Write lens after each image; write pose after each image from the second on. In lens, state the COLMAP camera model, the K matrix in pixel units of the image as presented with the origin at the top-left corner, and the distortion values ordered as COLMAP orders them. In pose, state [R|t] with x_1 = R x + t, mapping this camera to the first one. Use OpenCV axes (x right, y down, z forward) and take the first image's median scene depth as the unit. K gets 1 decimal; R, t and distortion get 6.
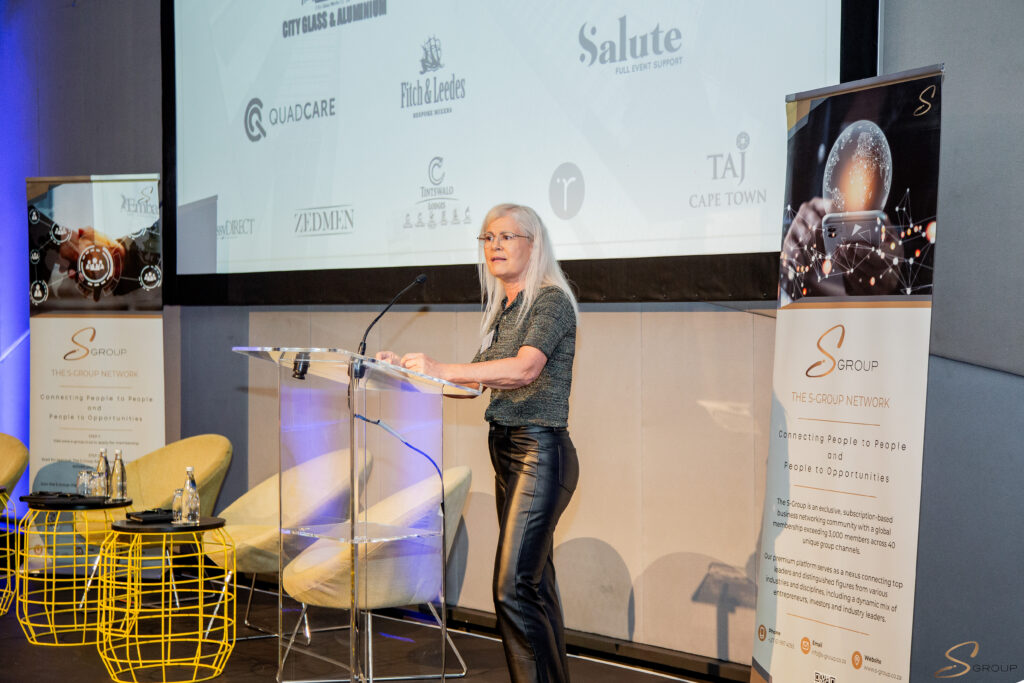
lens RADIAL K [[2016.2, 0, 511.9], [0, 2016.2, 333.8], [0, 0, 1]] dist [0.334353, 0.000000]
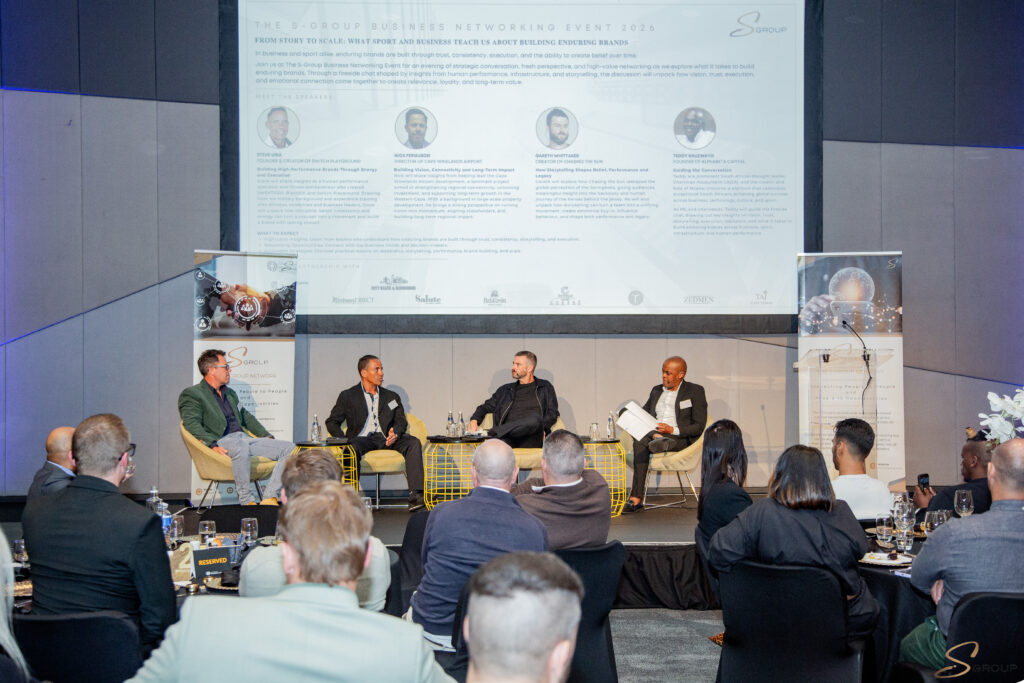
lens RADIAL K [[1320.2, 0, 548.0], [0, 1320.2, 331.0], [0, 0, 1]] dist [0.167122, 0.000000]
pose [[0.538156, 0.013479, 0.842738, -1.294102], [0.008139, 0.999742, -0.021187, 0.011210], [-0.842806, 0.018261, 0.537907, 0.335771]]
